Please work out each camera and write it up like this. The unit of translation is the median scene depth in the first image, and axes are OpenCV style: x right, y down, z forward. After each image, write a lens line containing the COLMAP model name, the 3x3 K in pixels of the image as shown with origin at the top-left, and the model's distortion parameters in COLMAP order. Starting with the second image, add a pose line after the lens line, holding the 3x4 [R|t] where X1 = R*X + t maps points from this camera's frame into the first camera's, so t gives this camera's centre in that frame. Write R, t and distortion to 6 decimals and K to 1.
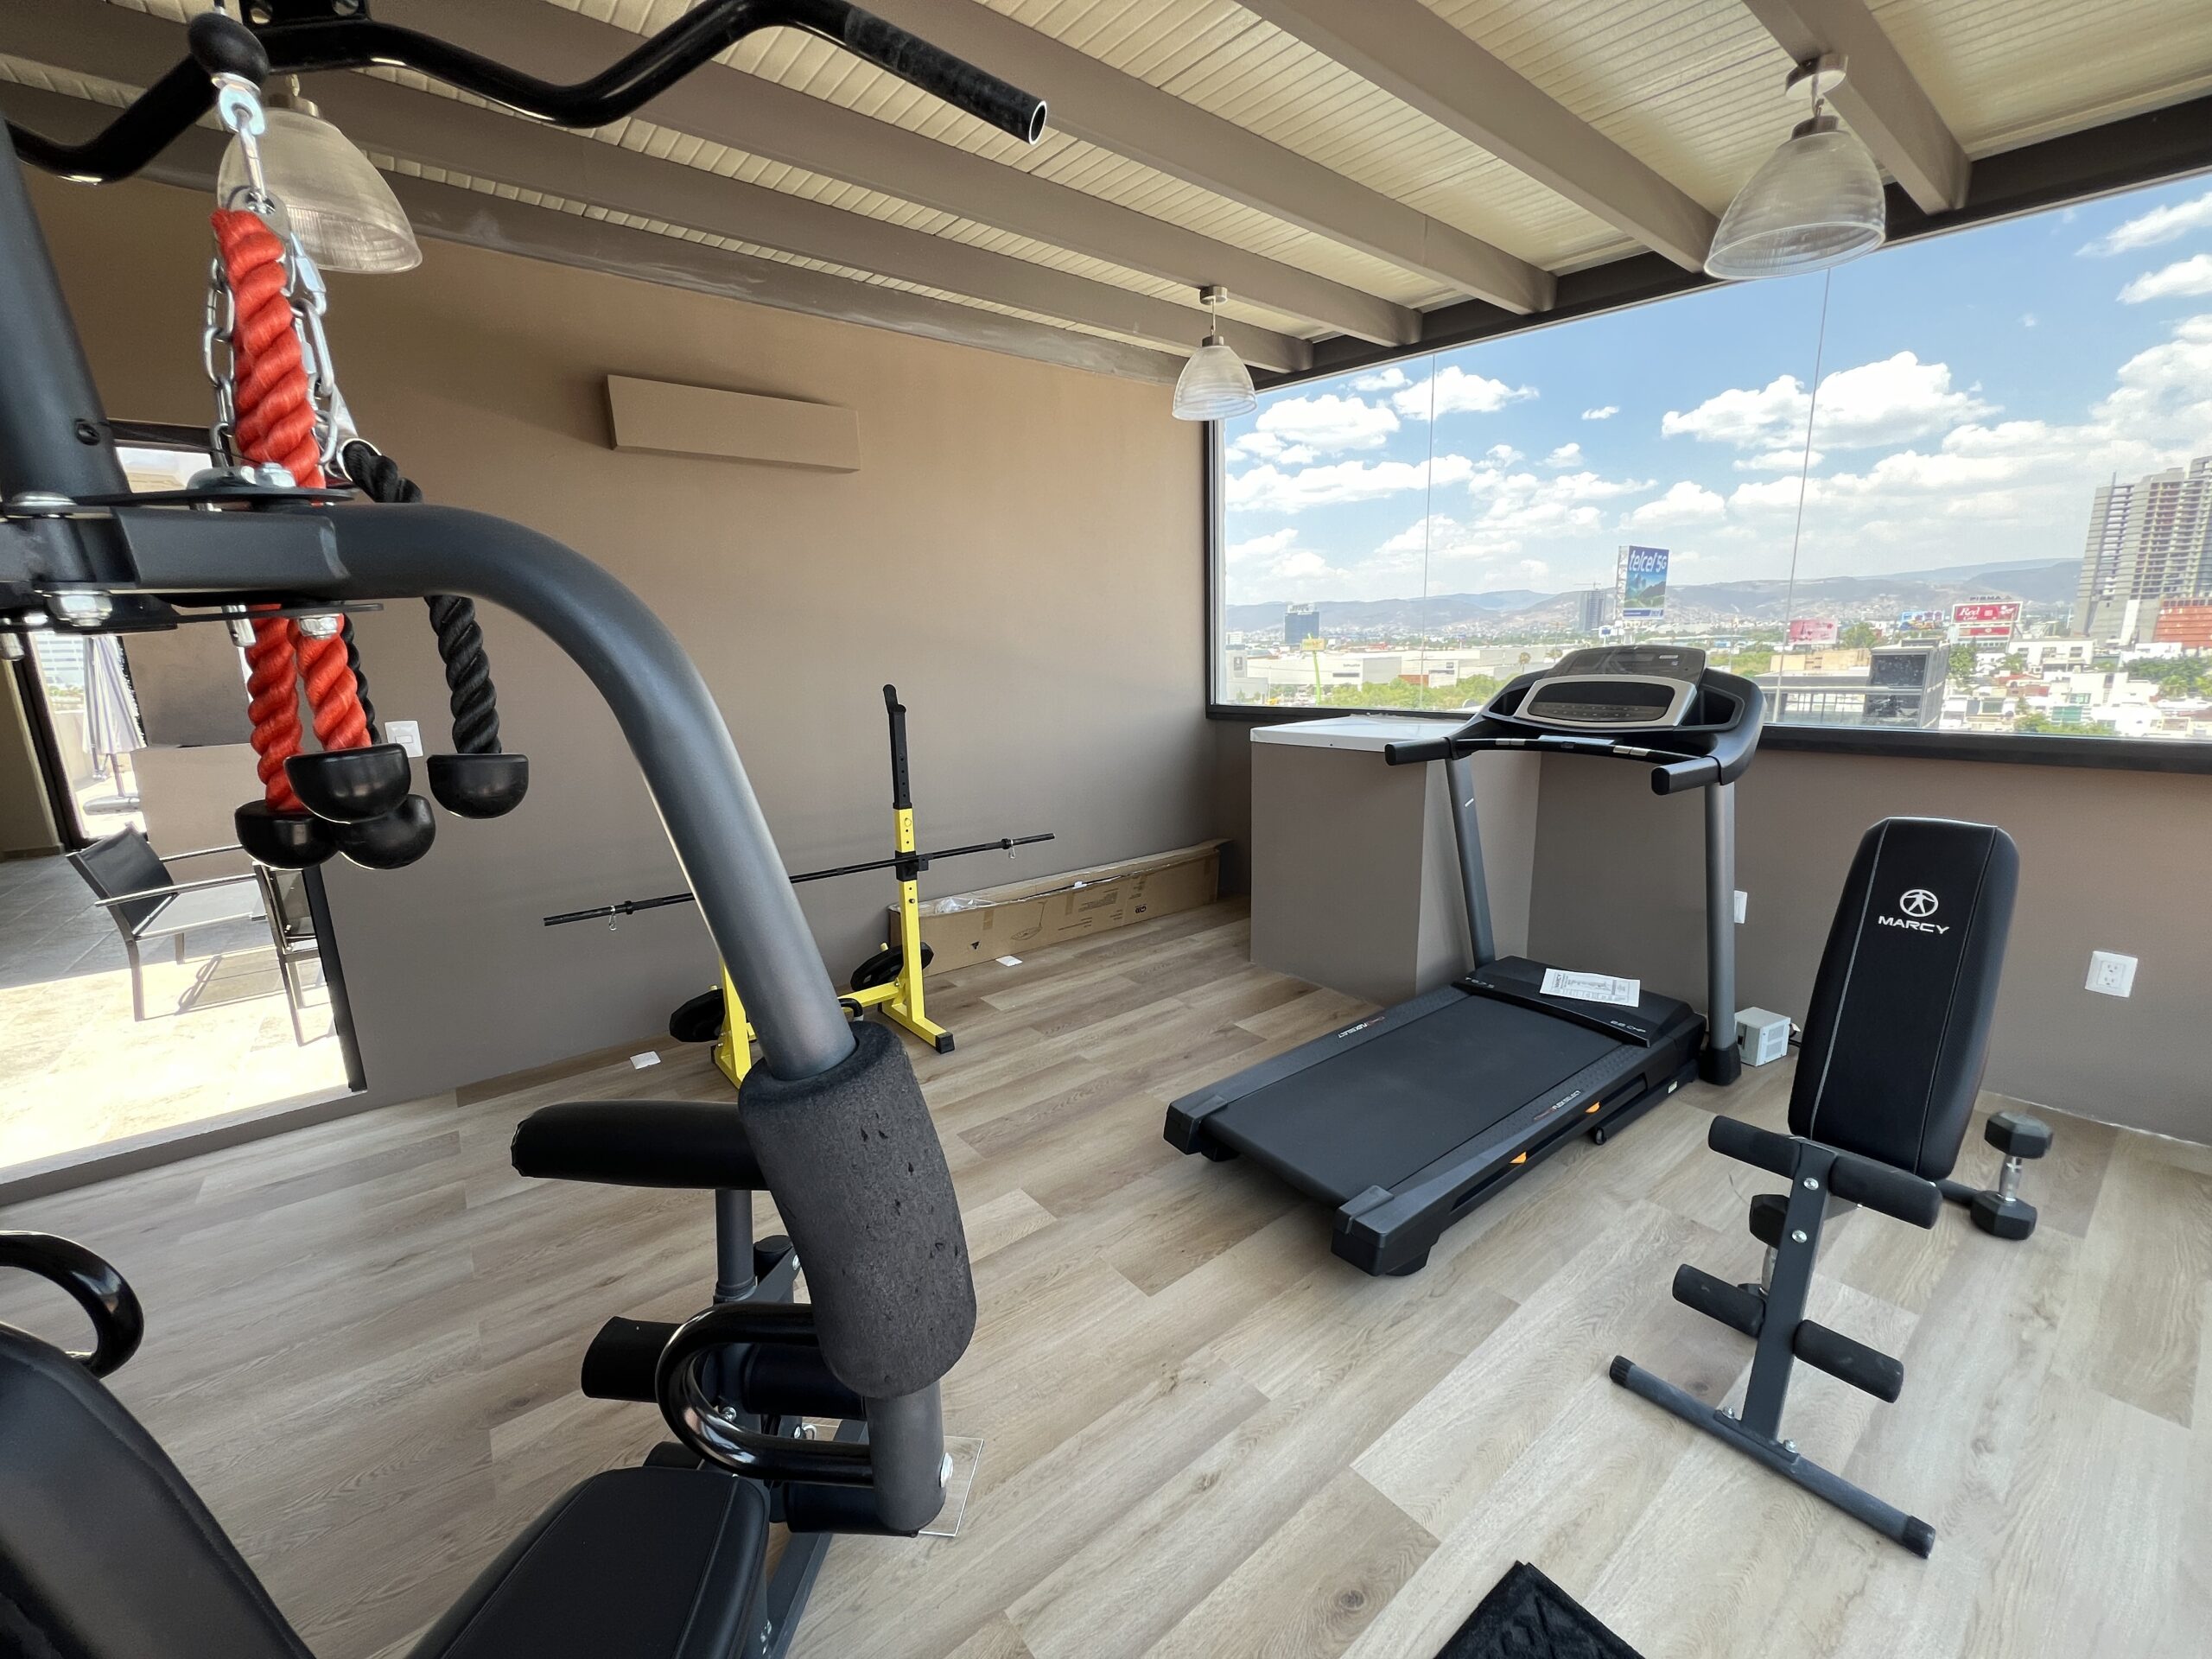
lens RADIAL K [[889.0, 0, 1097.4], [0, 889.0, 834.5], [0, 0, 1]] dist [0.001061, 0.000296]
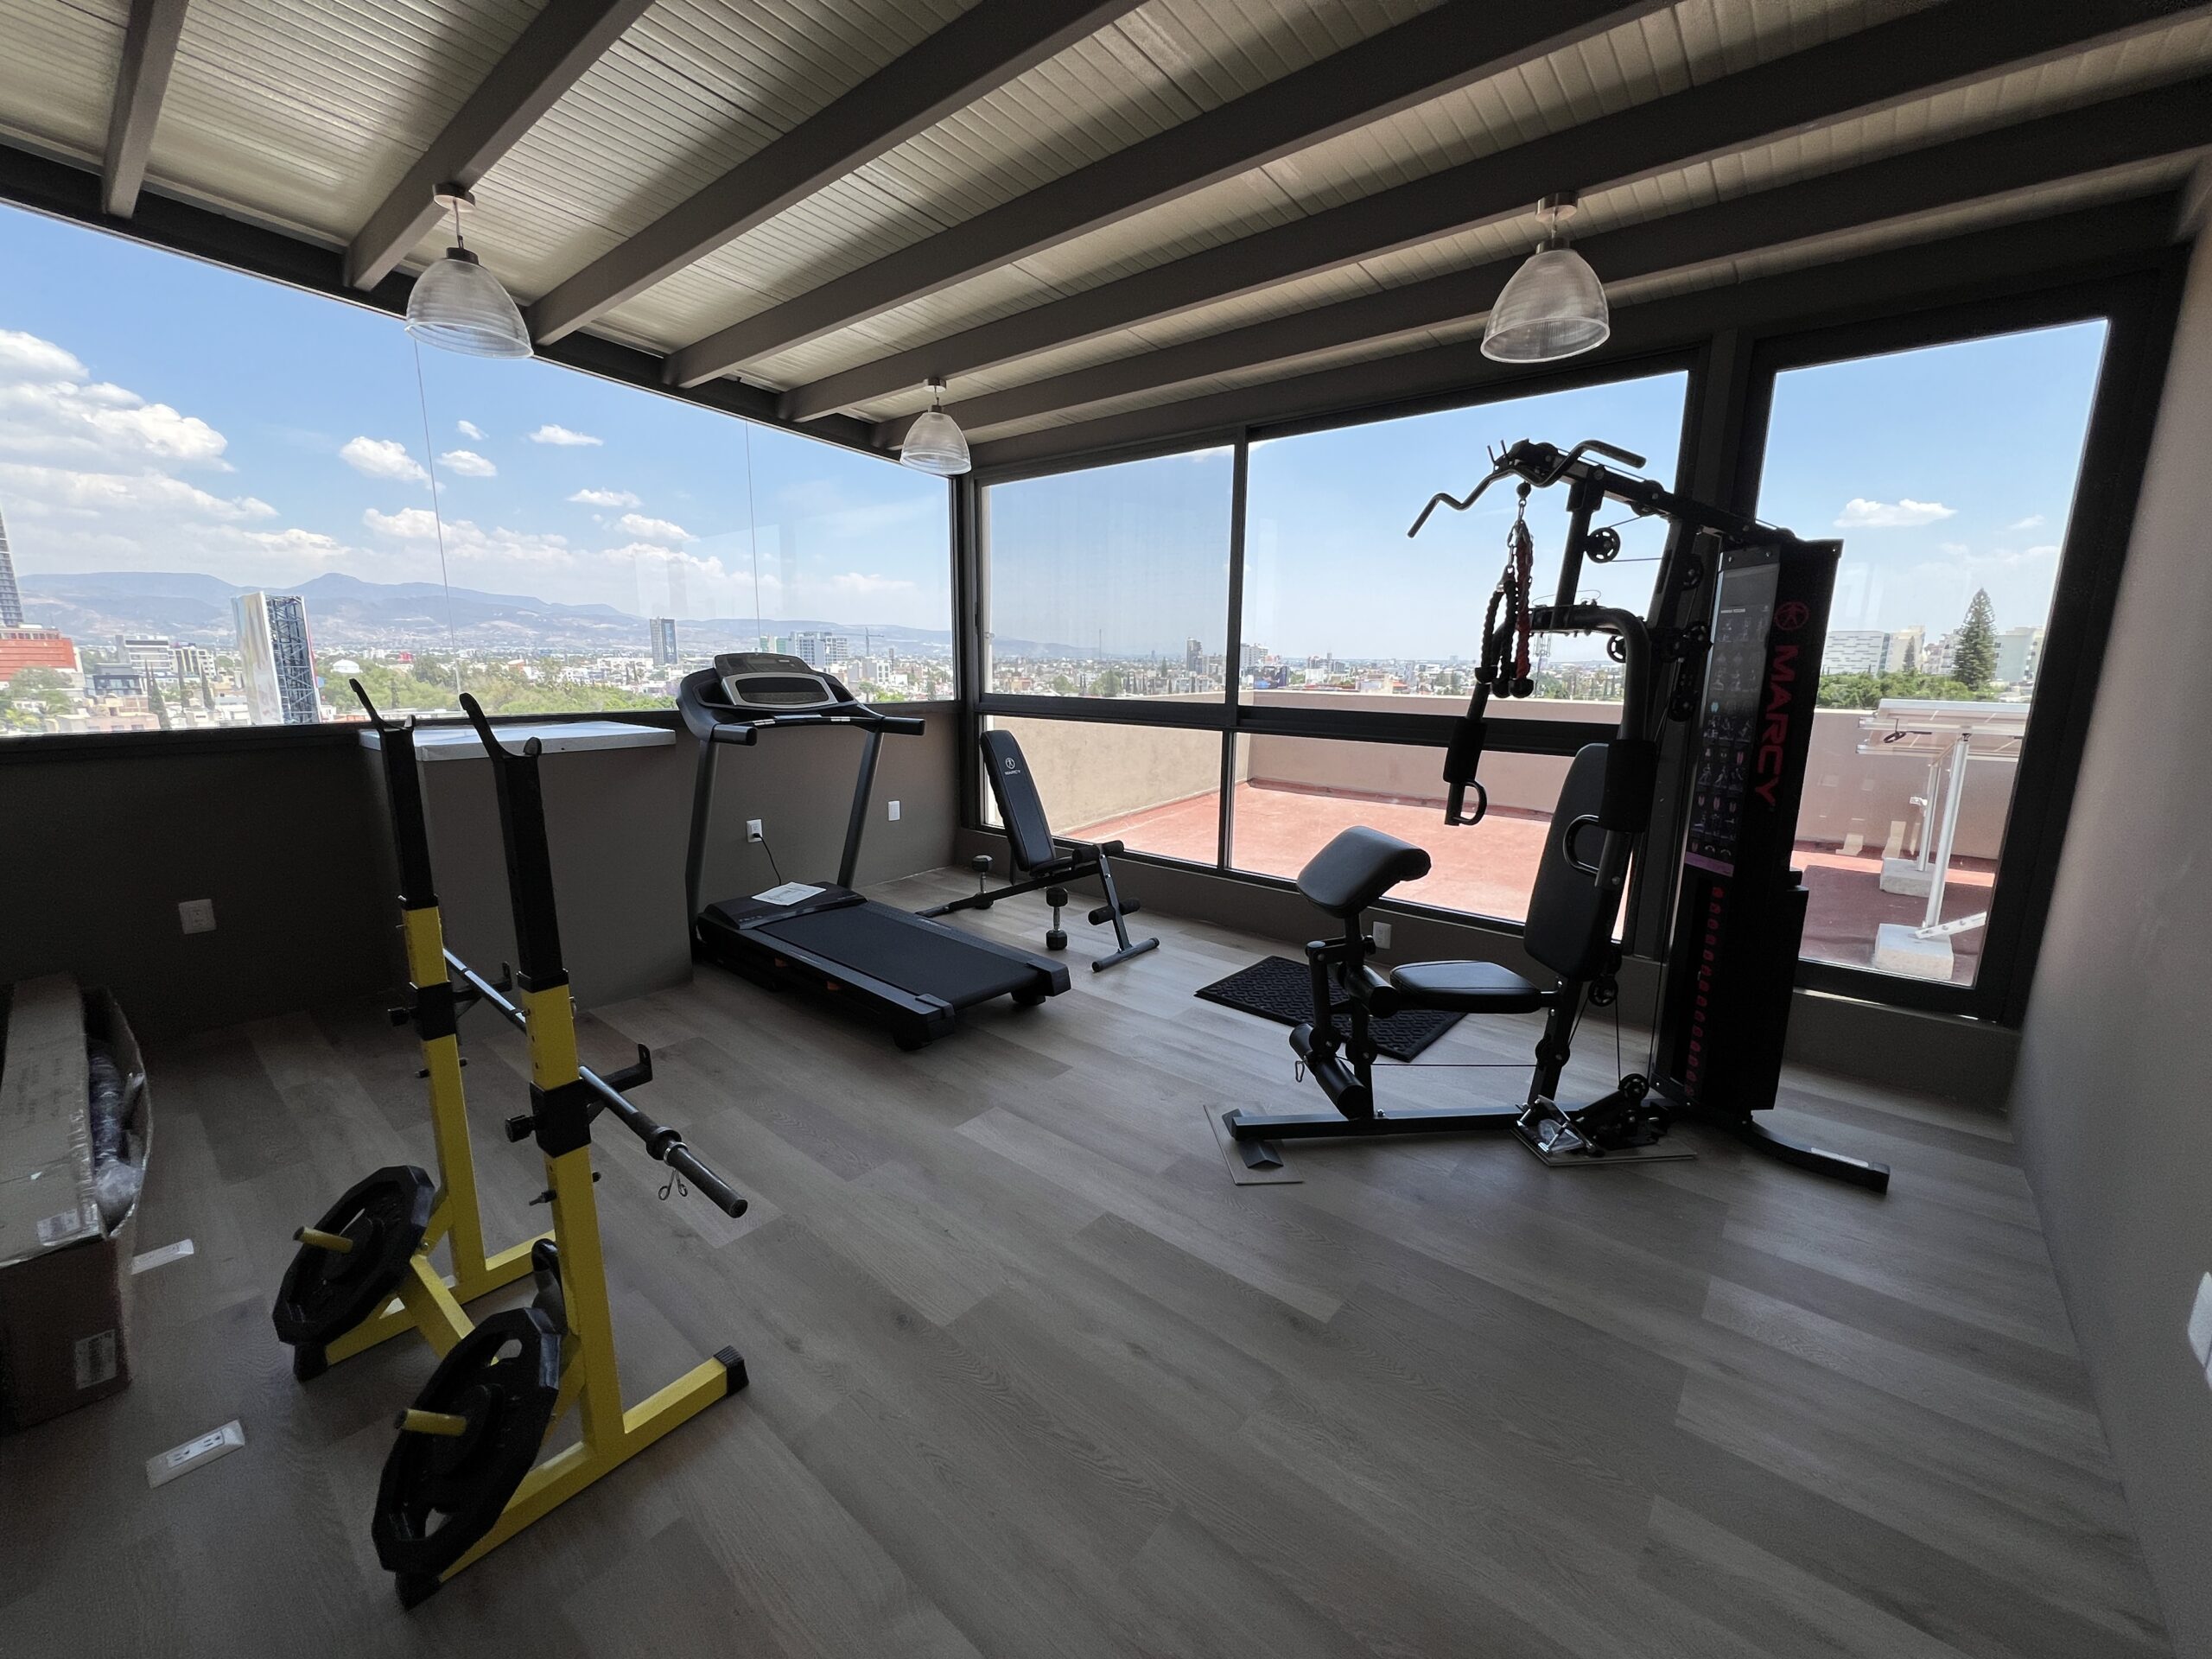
lens RADIAL K [[892.7, 0, 1105.5], [0, 892.7, 825.0], [0, 0, 1]] dist [0.000688, 0.000166]
pose [[-0.214288, -0.150630, 0.965086, -1.005755], [0.196962, 0.961078, 0.193738, -0.120904], [-0.956706, 0.231601, -0.176279, 0.826733]]
